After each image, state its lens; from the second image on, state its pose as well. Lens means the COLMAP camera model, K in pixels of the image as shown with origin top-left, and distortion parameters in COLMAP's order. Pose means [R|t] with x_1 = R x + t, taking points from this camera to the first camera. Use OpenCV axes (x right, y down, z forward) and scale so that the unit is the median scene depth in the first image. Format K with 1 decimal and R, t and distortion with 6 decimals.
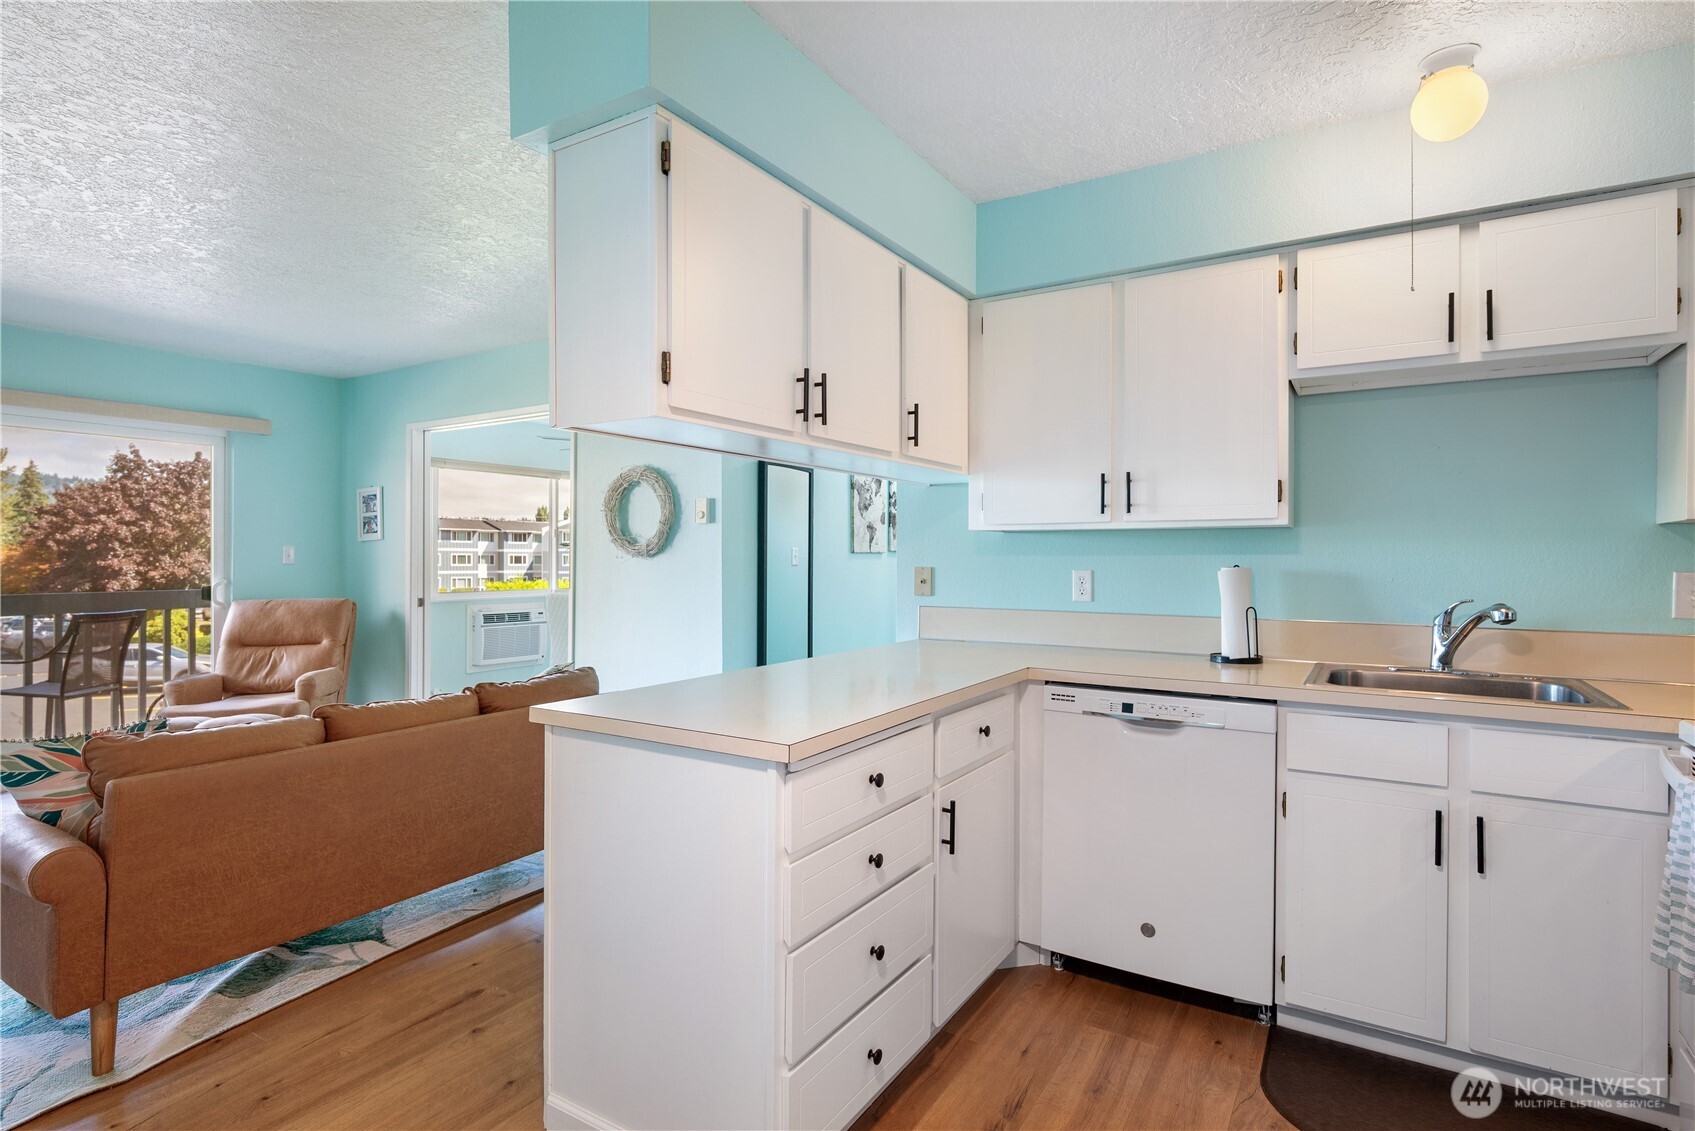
lens RADIAL K [[847.9, 0, 850.9], [0, 847.9, 558.7], [0, 0, 1]] dist [0.001158, -0.000421]
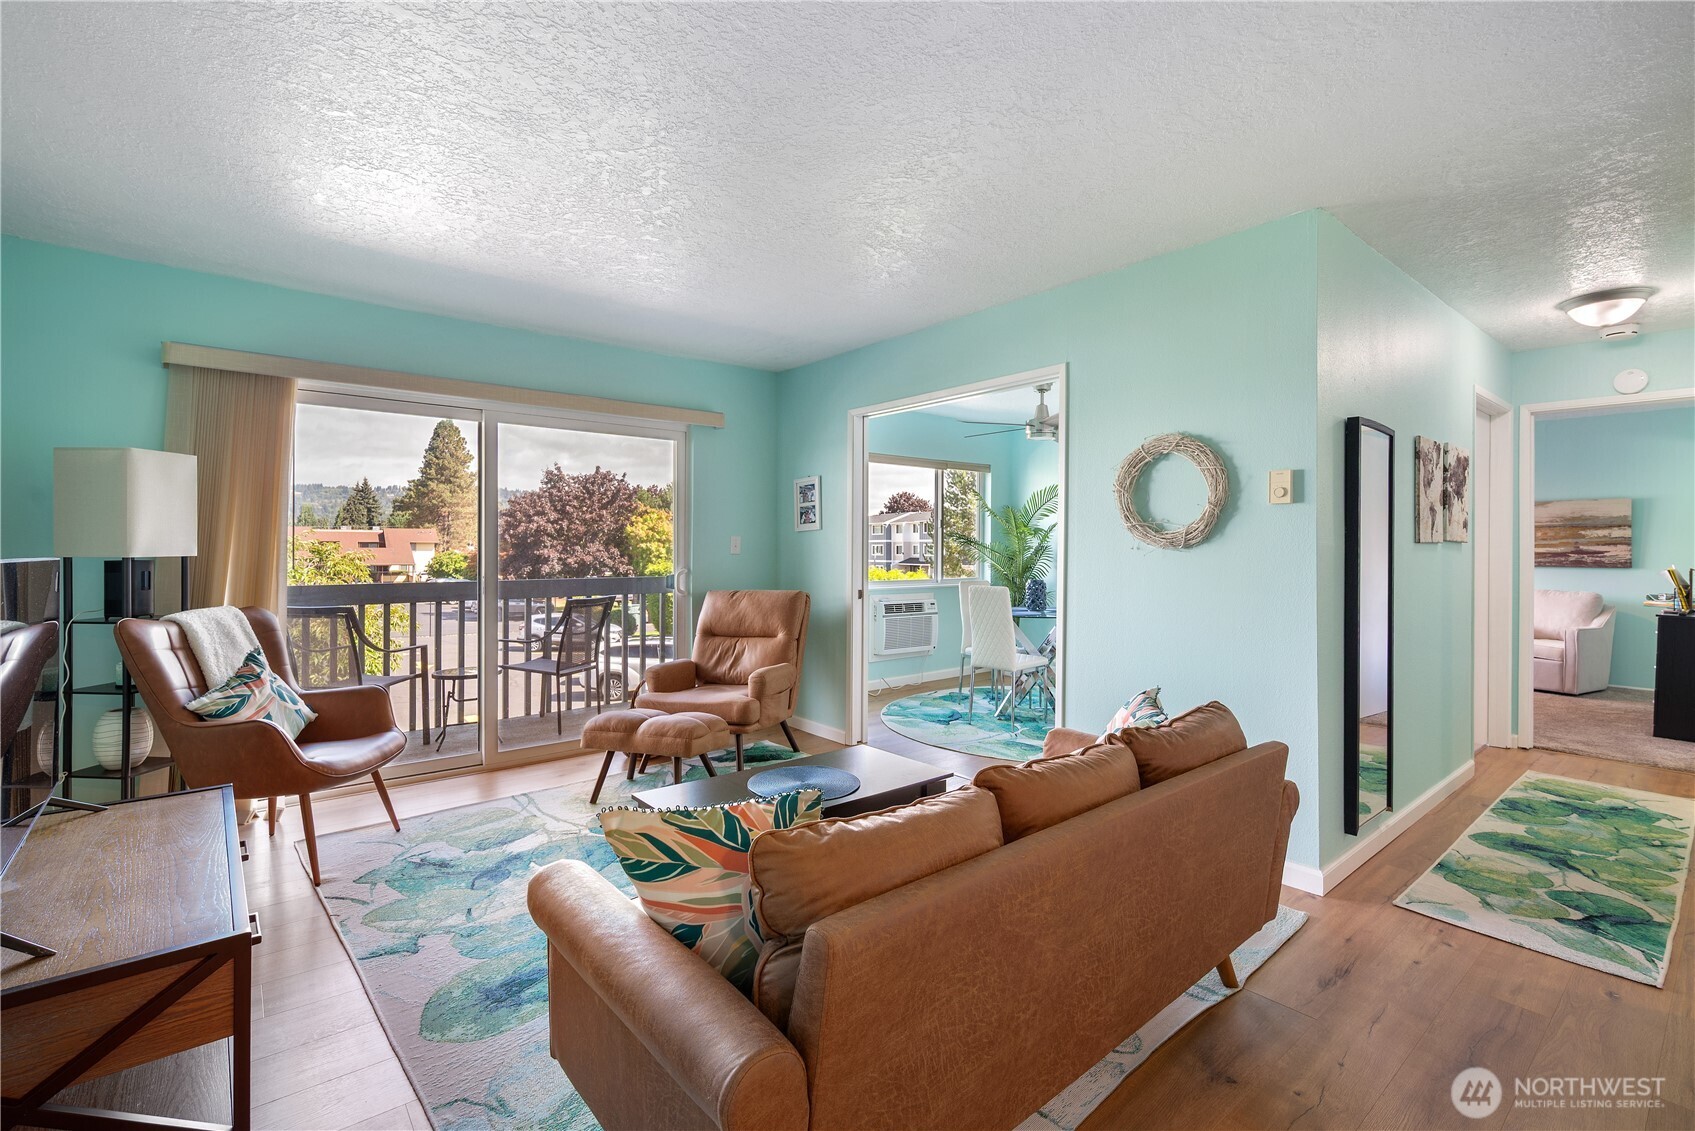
lens RADIAL K [[752.0, 0, 851.0], [0, 752.0, 546.4], [0, 0, 1]] dist [-0.002054, -0.000173]
pose [[0.949240, 0.000283, -0.314554, -0.181515], [-0.001398, 0.999994, -0.003321, -0.000374], [0.314551, 0.003592, 0.949234, 0.135560]]
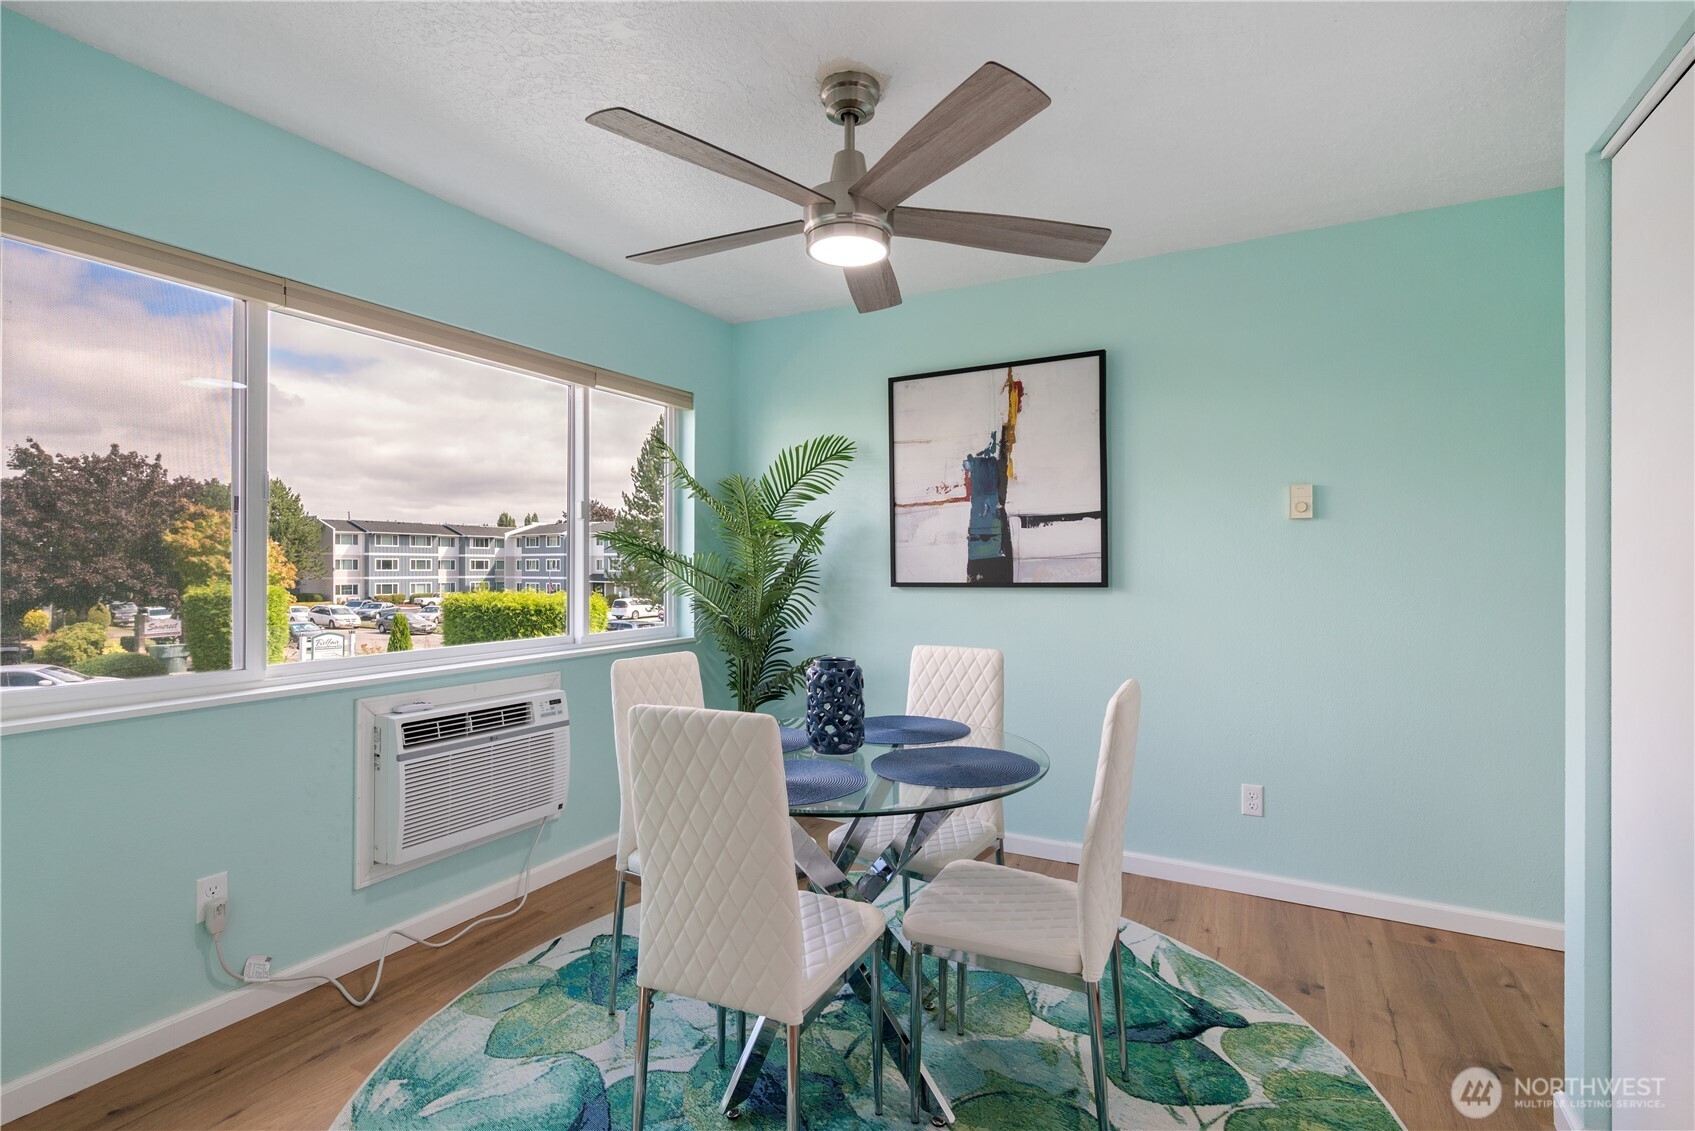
lens RADIAL K [[772.4, 0, 845.2], [0, 772.4, 562.9], [0, 0, 1]] dist [-0.001400, 0.000576]
pose [[0.997643, -0.000624, 0.068622, -0.254533], [0.000662, 1.000000, -0.000525, -0.002617], [-0.068622, 0.000569, 0.997643, 0.625455]]
